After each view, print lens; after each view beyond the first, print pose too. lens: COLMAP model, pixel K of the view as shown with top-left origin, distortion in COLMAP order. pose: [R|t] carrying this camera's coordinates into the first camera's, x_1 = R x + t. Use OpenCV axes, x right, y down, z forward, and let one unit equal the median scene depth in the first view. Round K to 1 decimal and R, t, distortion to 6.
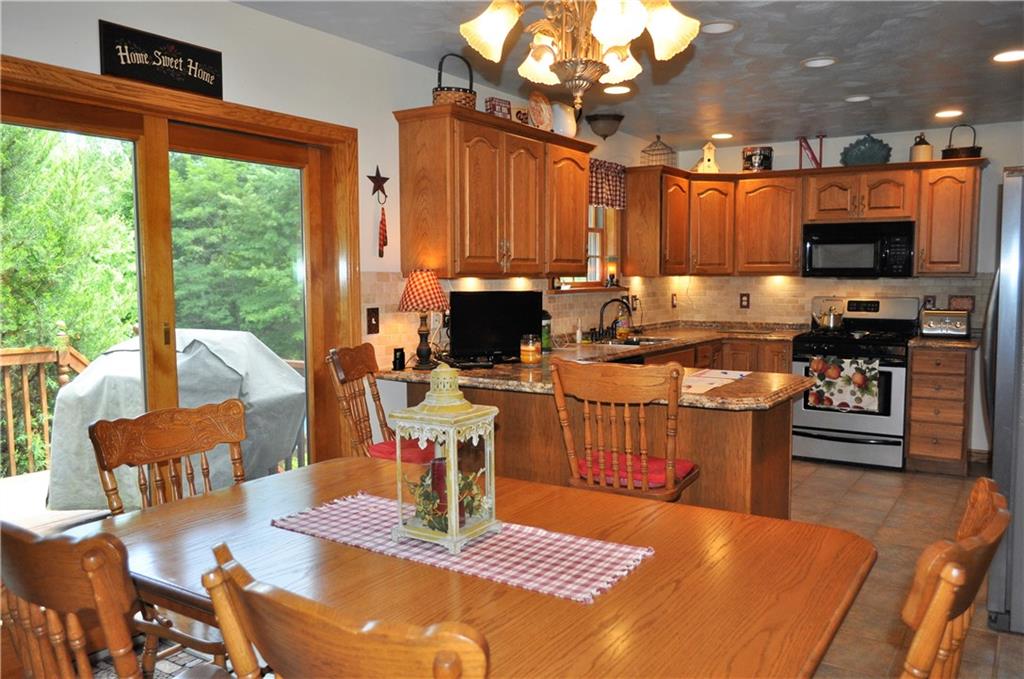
lens RADIAL K [[796.0, 0, 512.0], [0, 796.0, 339.5], [0, 0, 1]] dist [-0.005526, 0.002314]
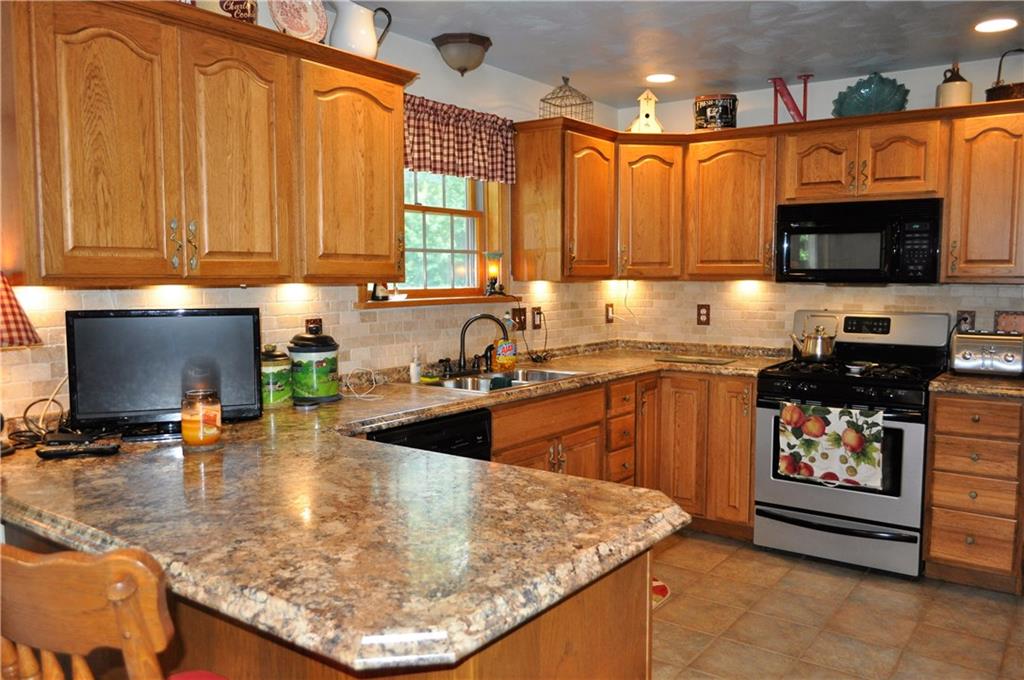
lens RADIAL K [[796.0, 0, 512.0], [0, 796.0, 340.0], [0, 0, 1]] dist [-0.005526, 0.002314]
pose [[0.998660, 0.007096, -0.051254, 0.179405], [-0.007061, 0.999975, 0.000865, -0.028726], [0.051258, -0.000502, 0.998685, 0.314412]]
